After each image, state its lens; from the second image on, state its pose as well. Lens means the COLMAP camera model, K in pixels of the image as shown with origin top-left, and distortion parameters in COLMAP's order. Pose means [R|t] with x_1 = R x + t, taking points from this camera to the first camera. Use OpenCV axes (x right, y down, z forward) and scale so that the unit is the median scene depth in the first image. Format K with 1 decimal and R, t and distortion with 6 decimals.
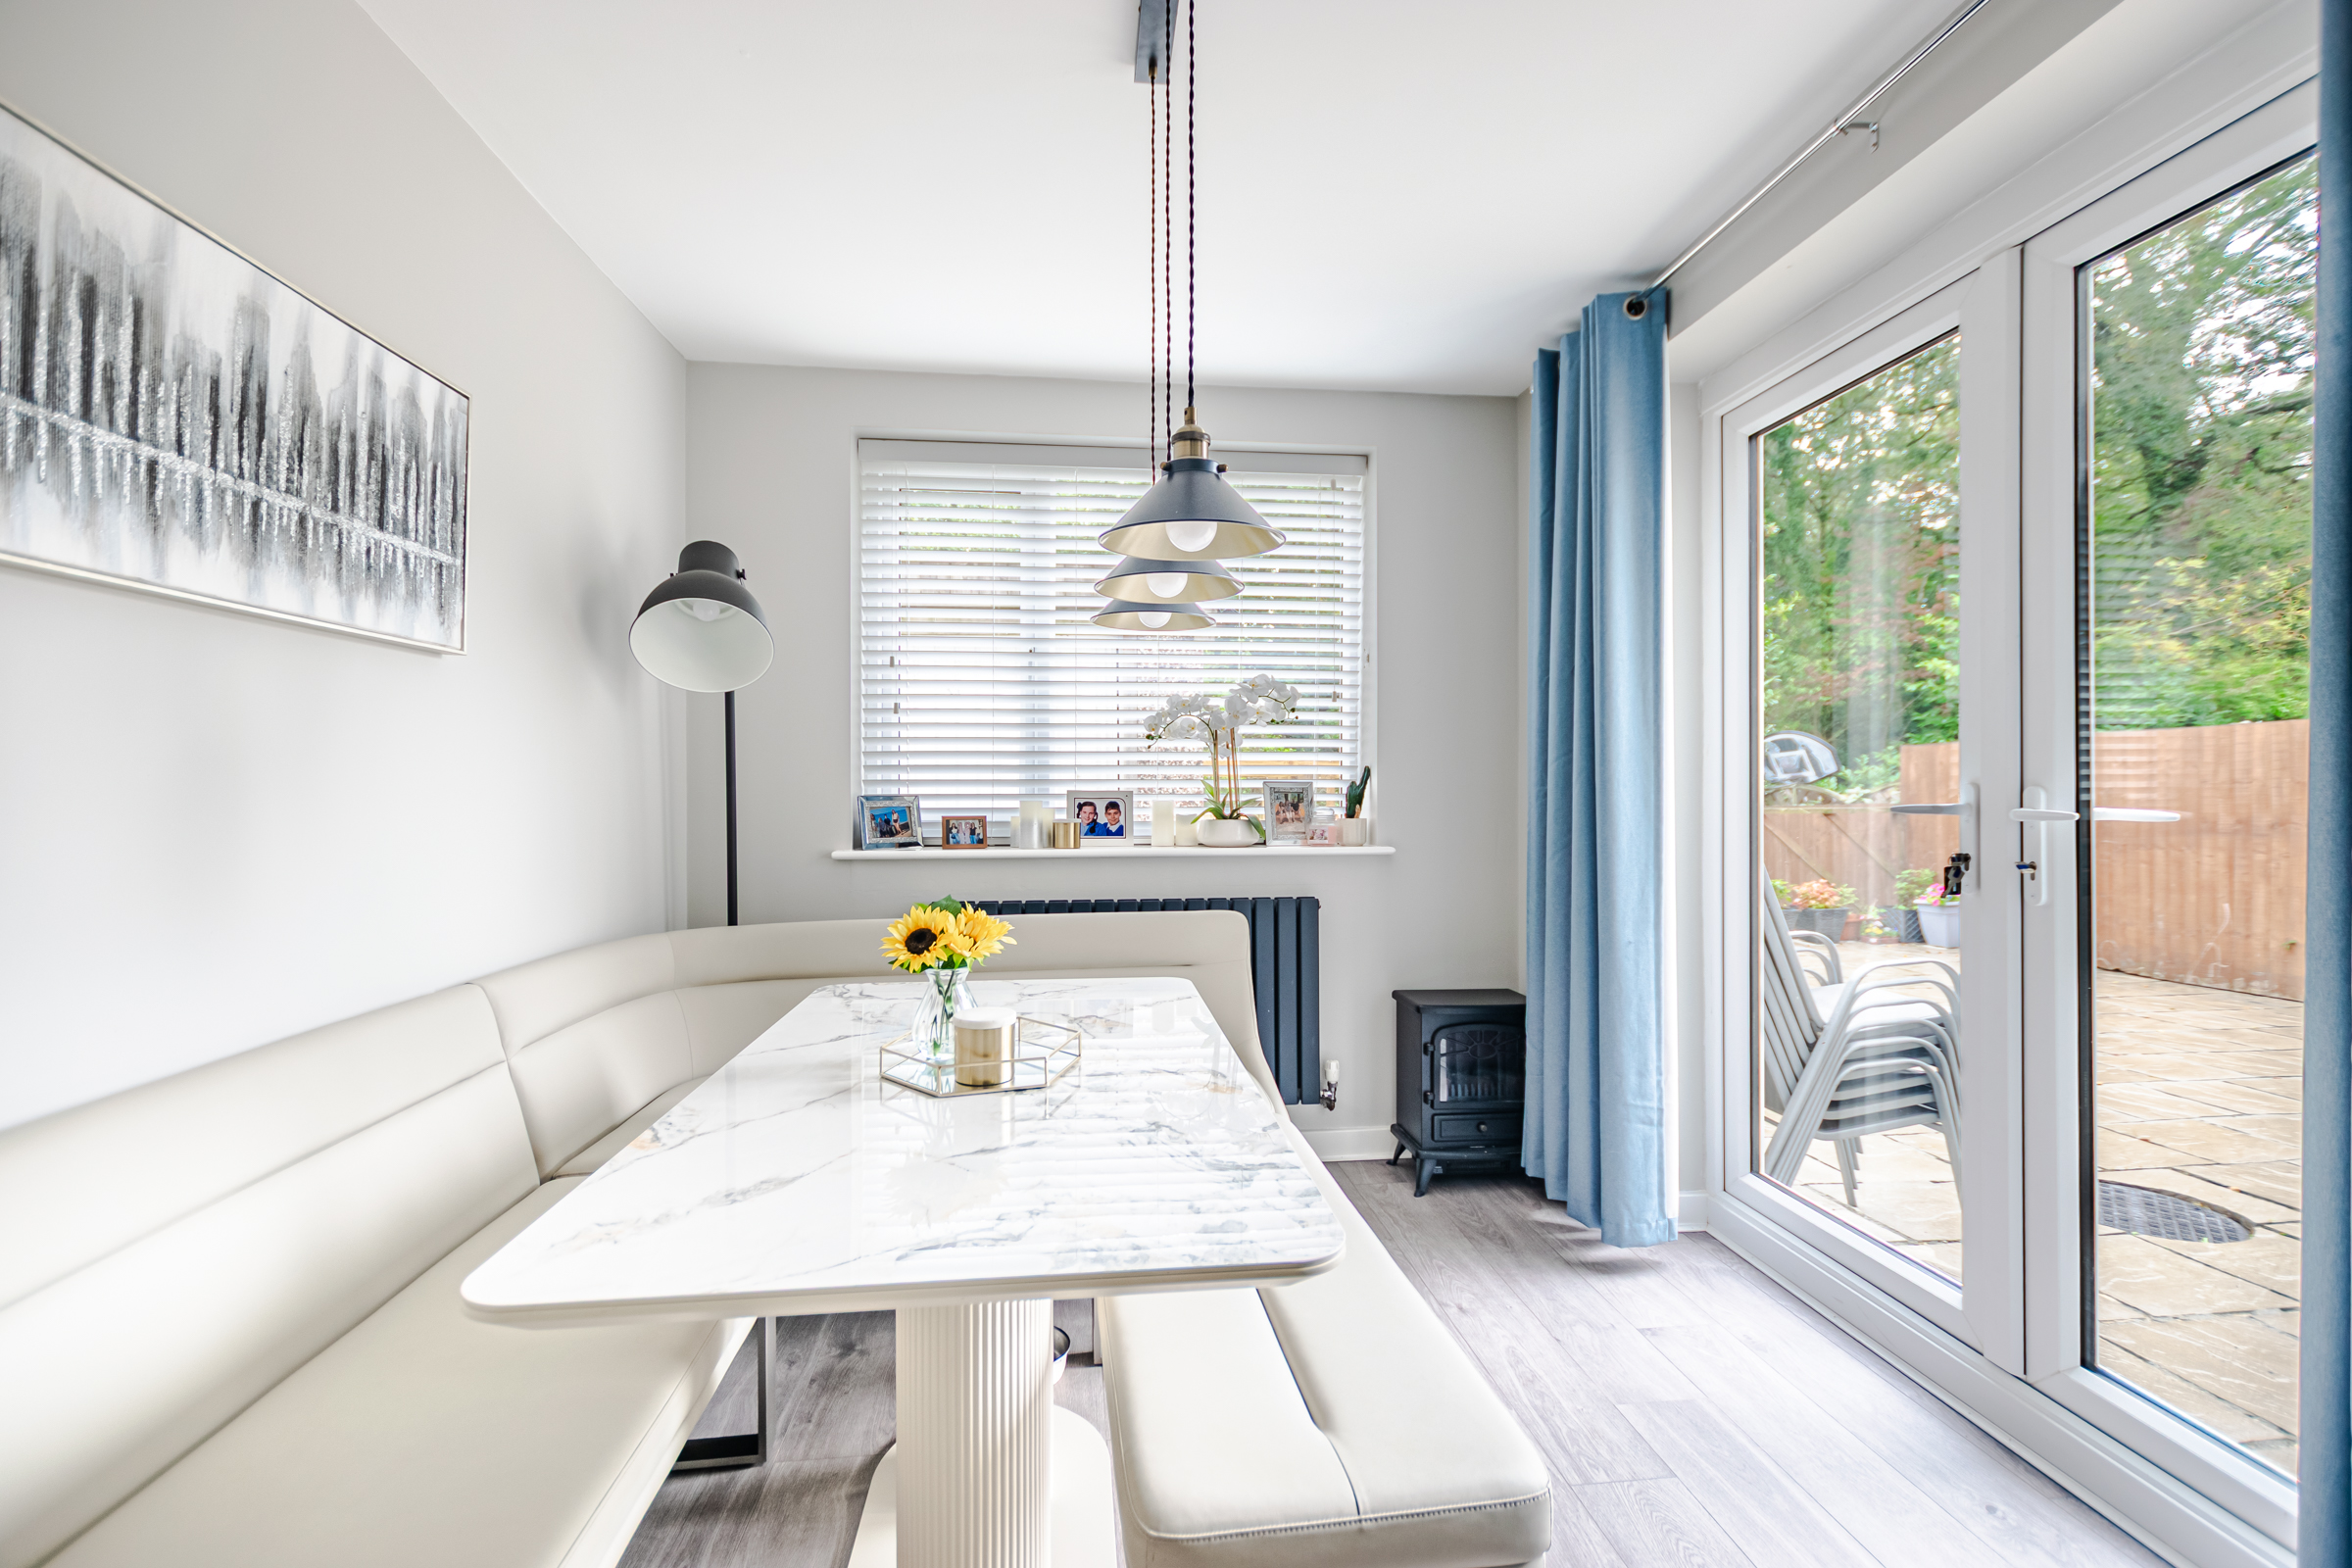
lens RADIAL K [[1019.3, 0, 1169.3], [0, 1019.3, 779.7], [0, 0, 1]] dist [0.001355, 0.000233]
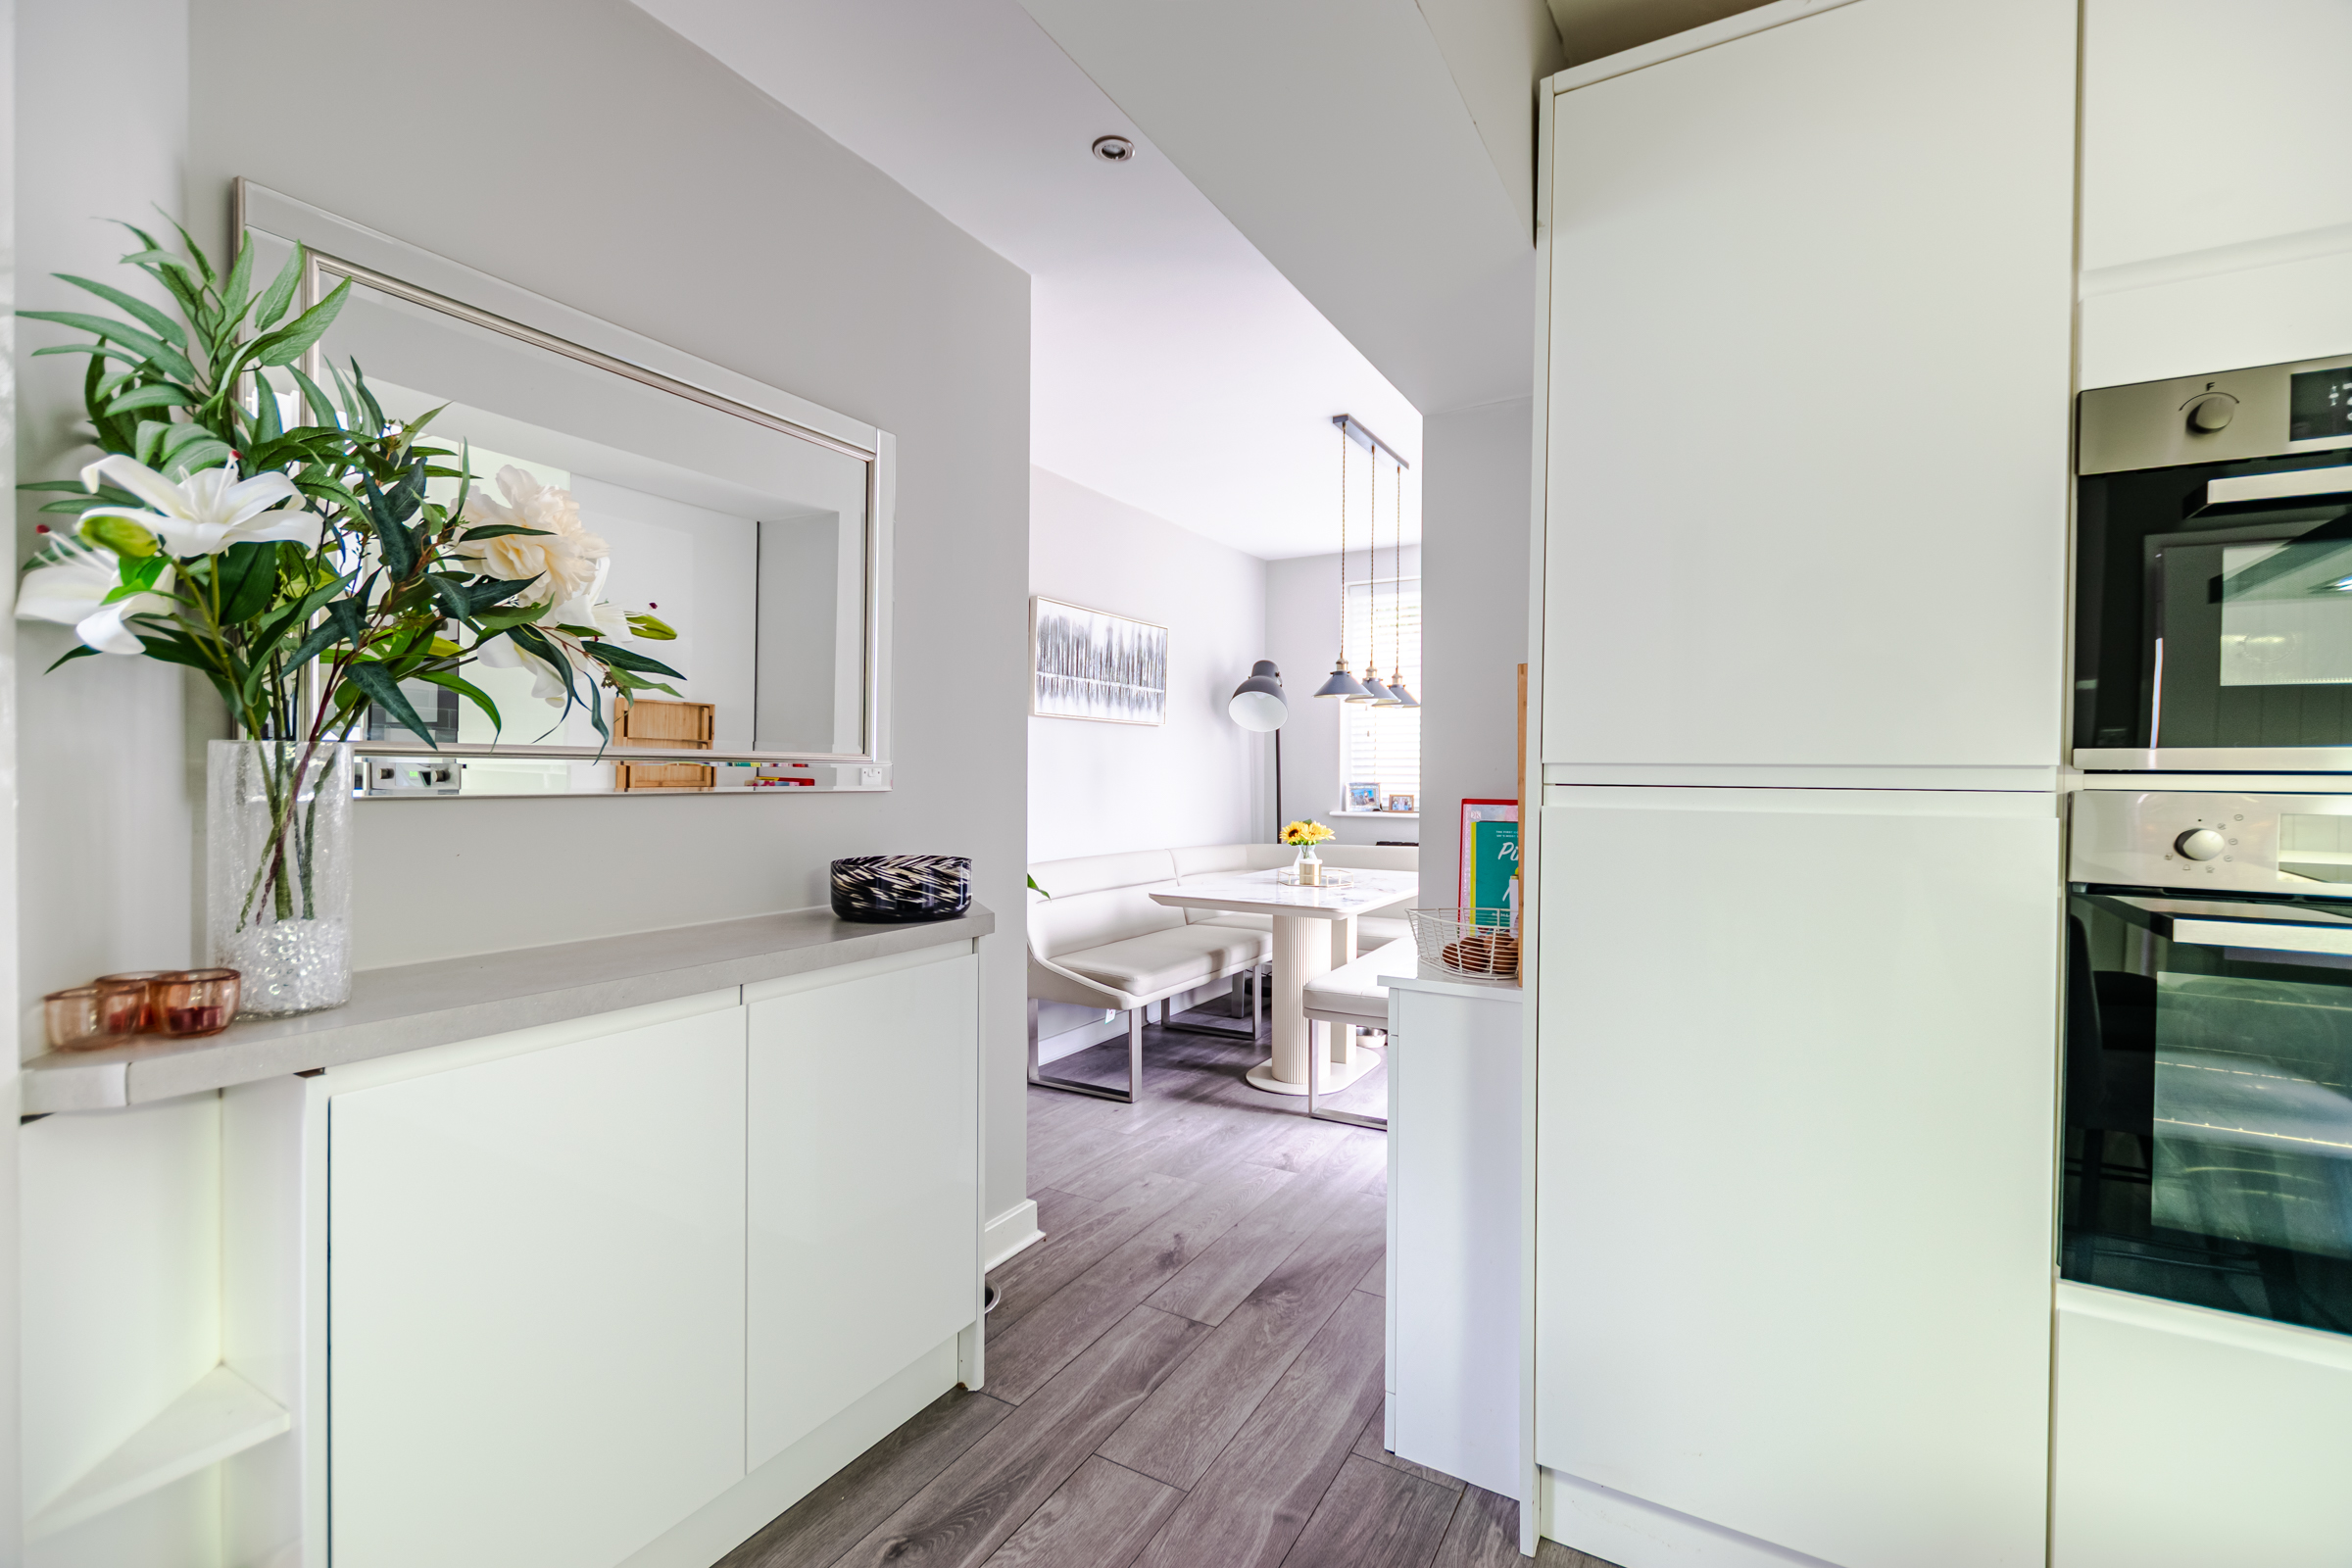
lens RADIAL K [[1019.3, 0, 1178.2], [0, 1019.3, 780.2], [0, 0, 1]] dist [0.001355, 0.000233]
pose [[0.808657, 0.017493, -0.588021, 0.995288], [-0.010463, 0.999827, 0.015355, -0.024146], [0.588188, -0.006264, 0.808700, -1.247464]]
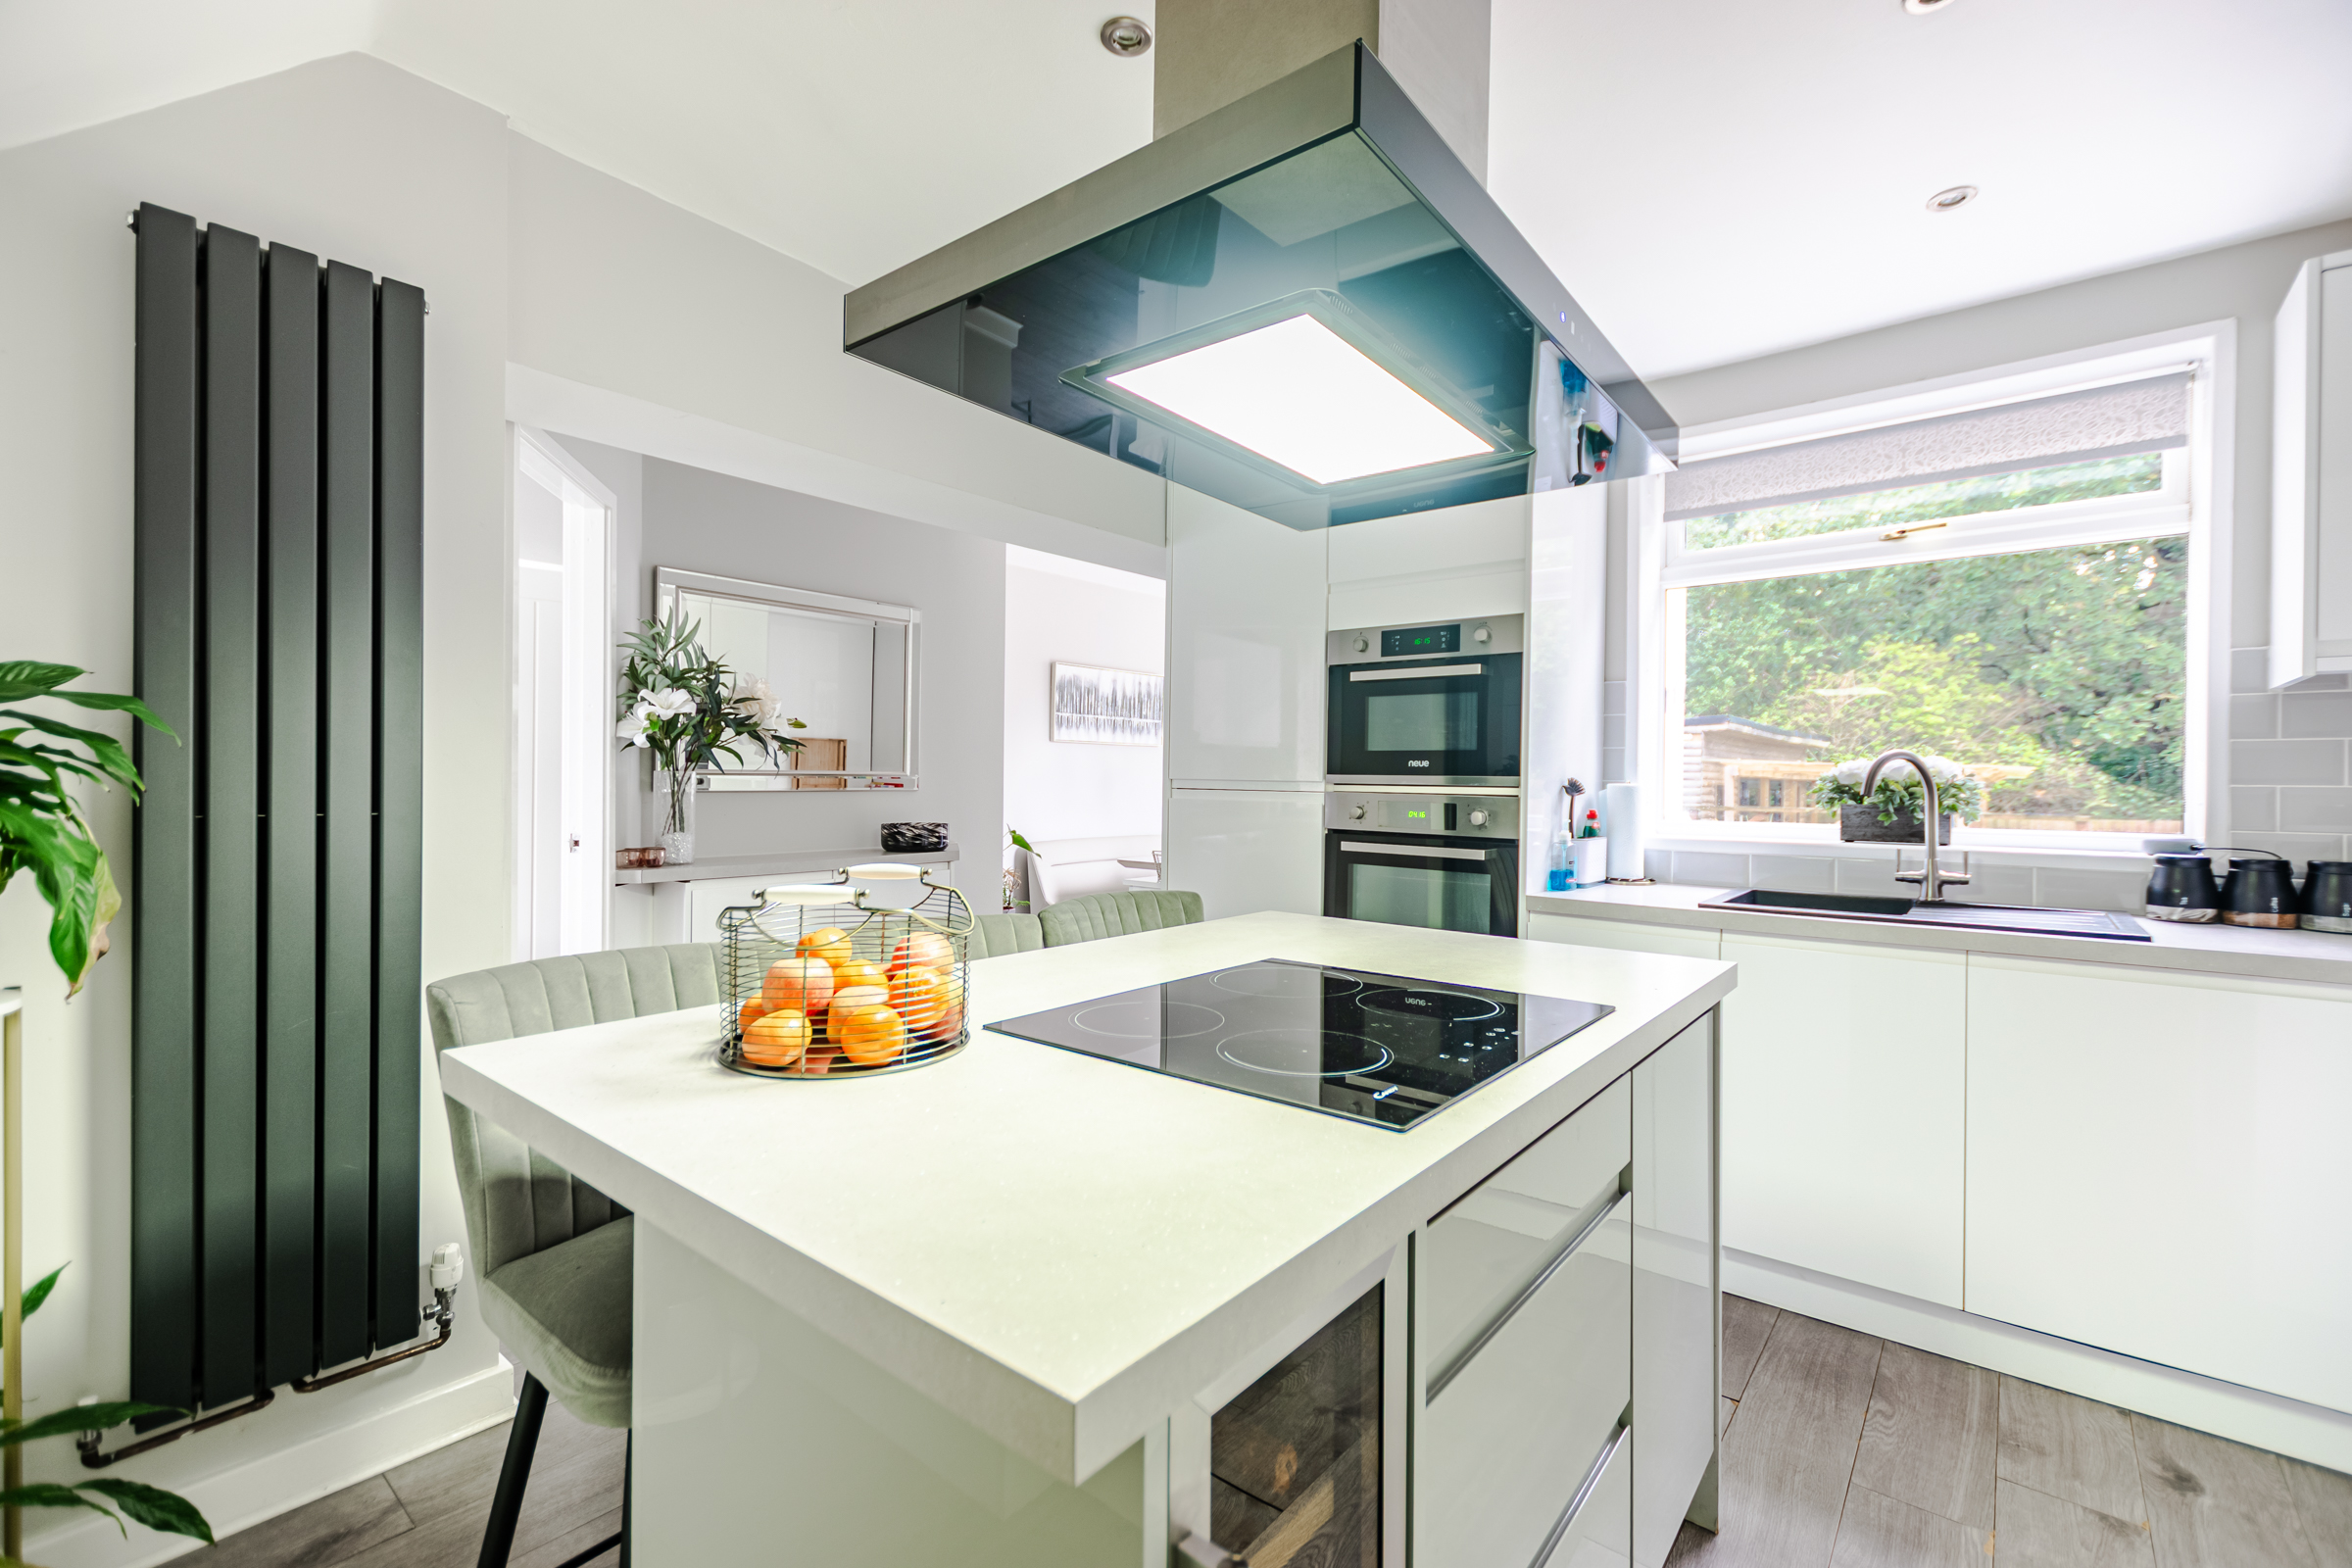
lens RADIAL K [[1019.3, 0, 1175.9], [0, 1019.3, 781.0], [0, 0, 1]] dist [0.001355, 0.000233]
pose [[0.706237, 0.018357, -0.707738, 2.180764], [-0.012219, 0.999831, 0.013739, -0.052913], [0.707870, -0.001055, 0.706342, -1.750852]]
